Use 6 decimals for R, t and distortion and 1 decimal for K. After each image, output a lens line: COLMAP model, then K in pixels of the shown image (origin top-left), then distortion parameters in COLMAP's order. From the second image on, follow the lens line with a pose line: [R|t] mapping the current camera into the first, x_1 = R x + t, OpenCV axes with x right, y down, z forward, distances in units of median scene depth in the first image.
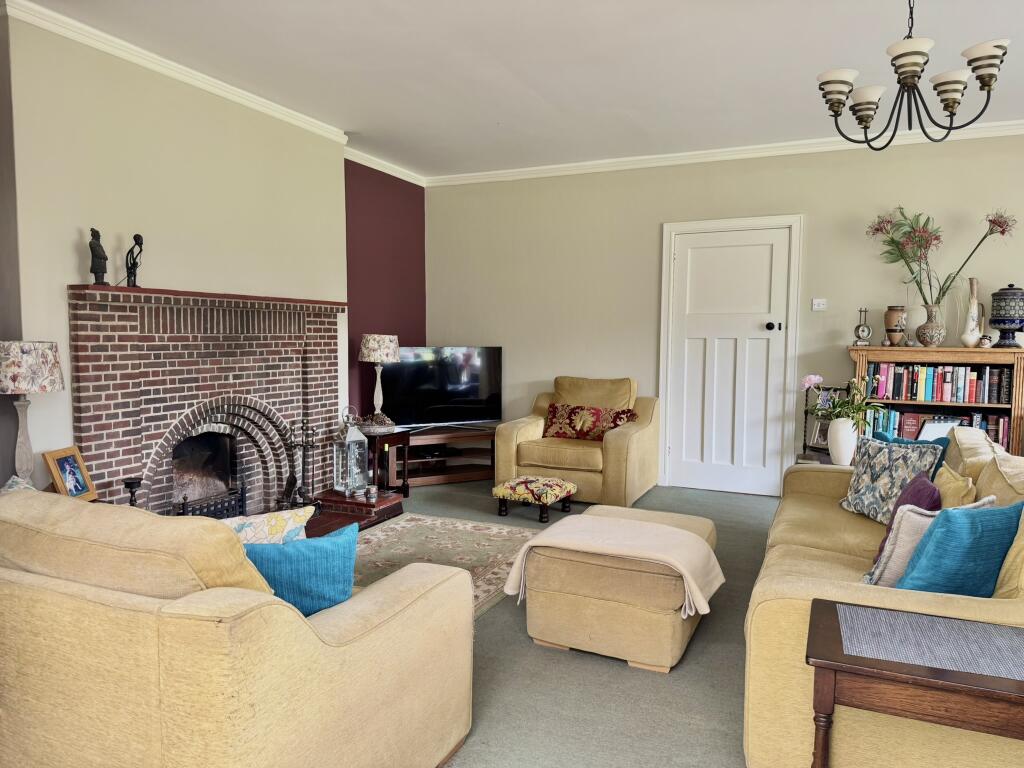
lens RADIAL K [[736.3, 0, 512.0], [0, 736.3, 384.0], [0, 0, 1]] dist [0.092296, -0.128970]
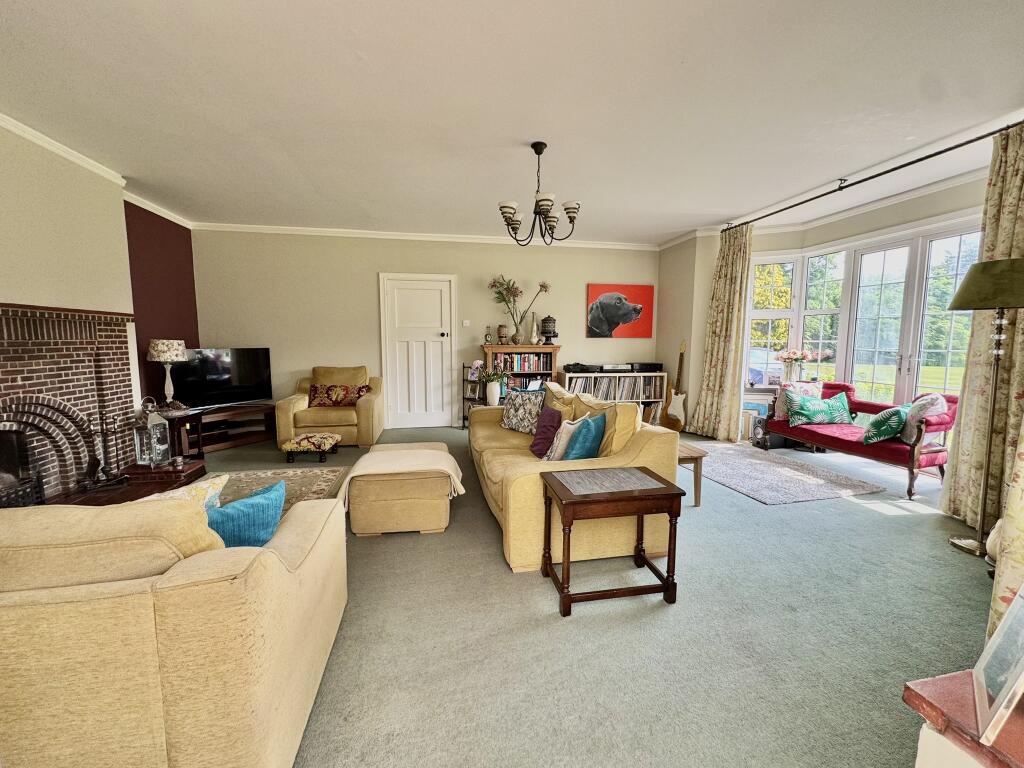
lens RADIAL K [[419.7, 0, 507.8], [0, 419.7, 380.6], [0, 0, 1]] dist [-0.007889, 0.000167]
pose [[0.815150, -0.059556, 0.576181, -0.131235], [0.042392, 0.998167, 0.043200, -0.002737], [-0.577697, -0.010789, 0.816180, 0.067978]]
